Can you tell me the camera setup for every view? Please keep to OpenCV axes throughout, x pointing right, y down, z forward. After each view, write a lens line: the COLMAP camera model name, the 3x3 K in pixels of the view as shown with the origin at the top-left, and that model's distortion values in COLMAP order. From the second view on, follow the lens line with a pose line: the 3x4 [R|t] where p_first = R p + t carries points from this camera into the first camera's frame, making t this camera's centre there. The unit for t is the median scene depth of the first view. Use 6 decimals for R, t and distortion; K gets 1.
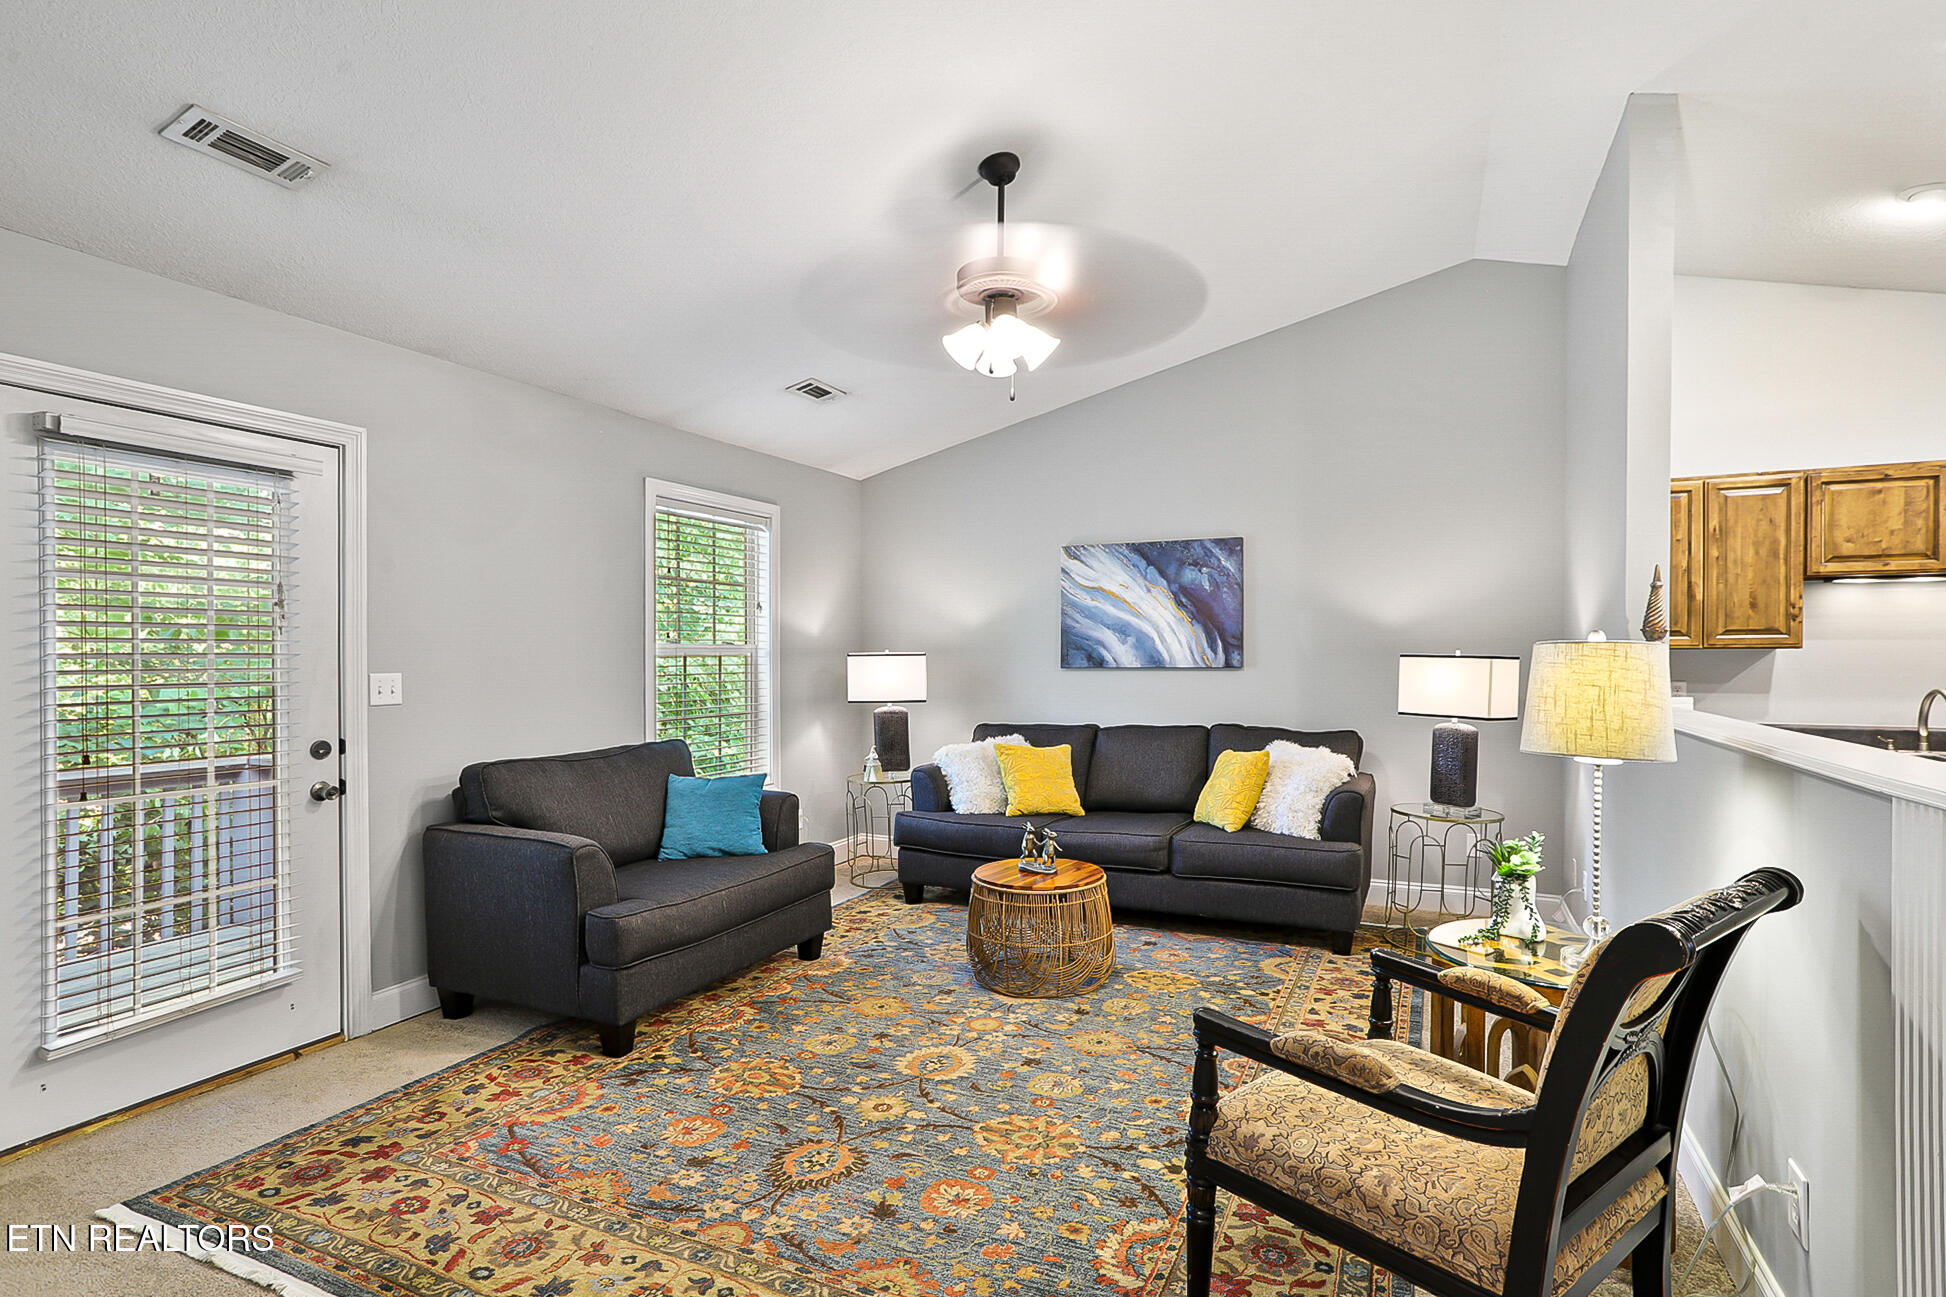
lens RADIAL K [[967.4, 0, 977.2], [0, 967.4, 664.2], [0, 0, 1]] dist [-0.048942, 0.029263]
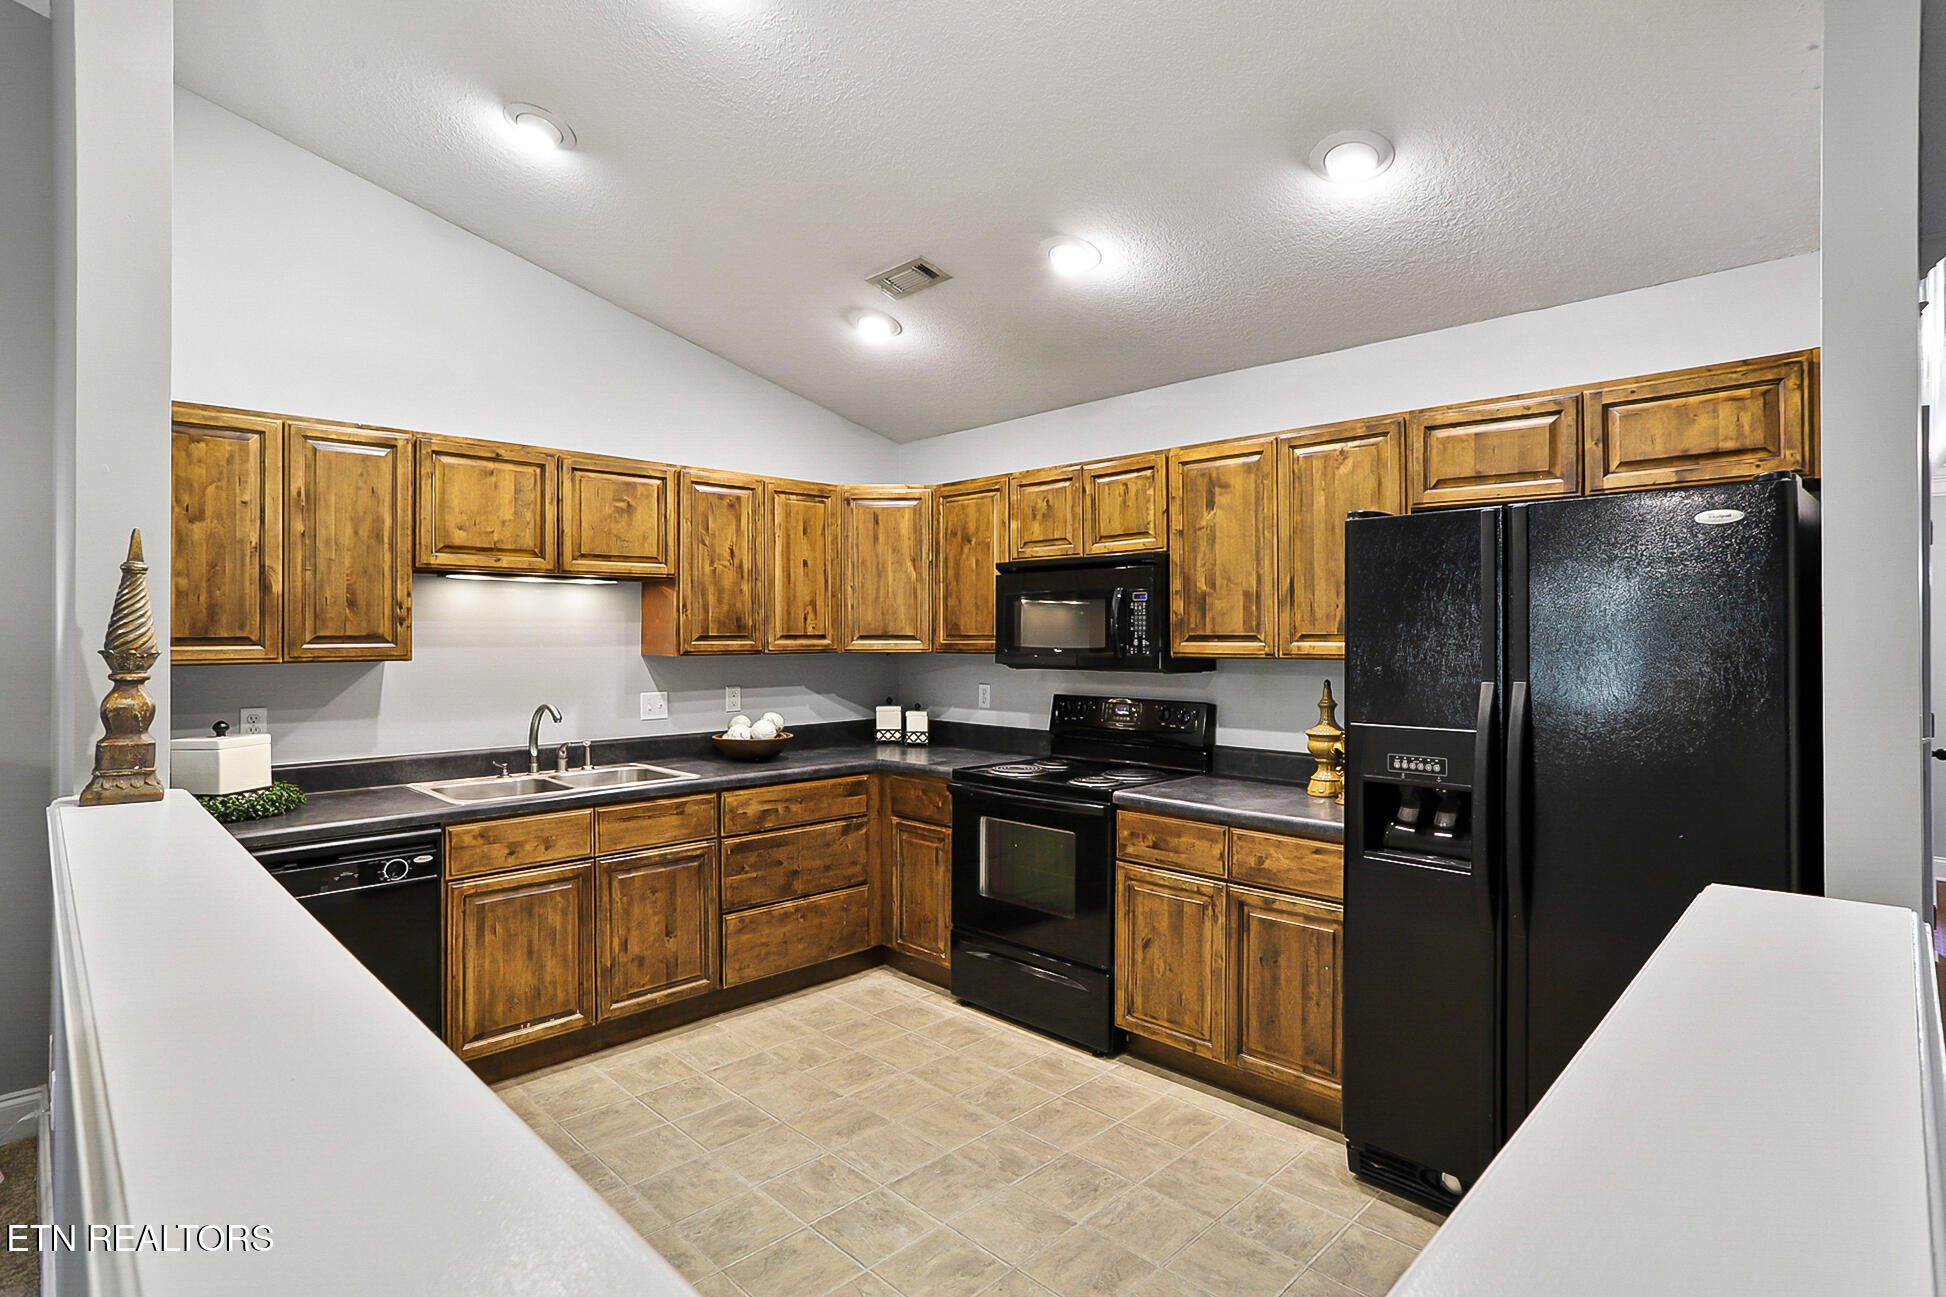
lens RADIAL K [[967.4, 0, 984.9], [0, 967.4, 637.8], [0, 0, 1]] dist [-0.048942, 0.029263]
pose [[0.350572, -0.002073, 0.936533, 0.284022], [0.009772, 0.999951, -0.001445, -0.028018], [-0.936485, 0.009659, 0.350575, 0.268909]]
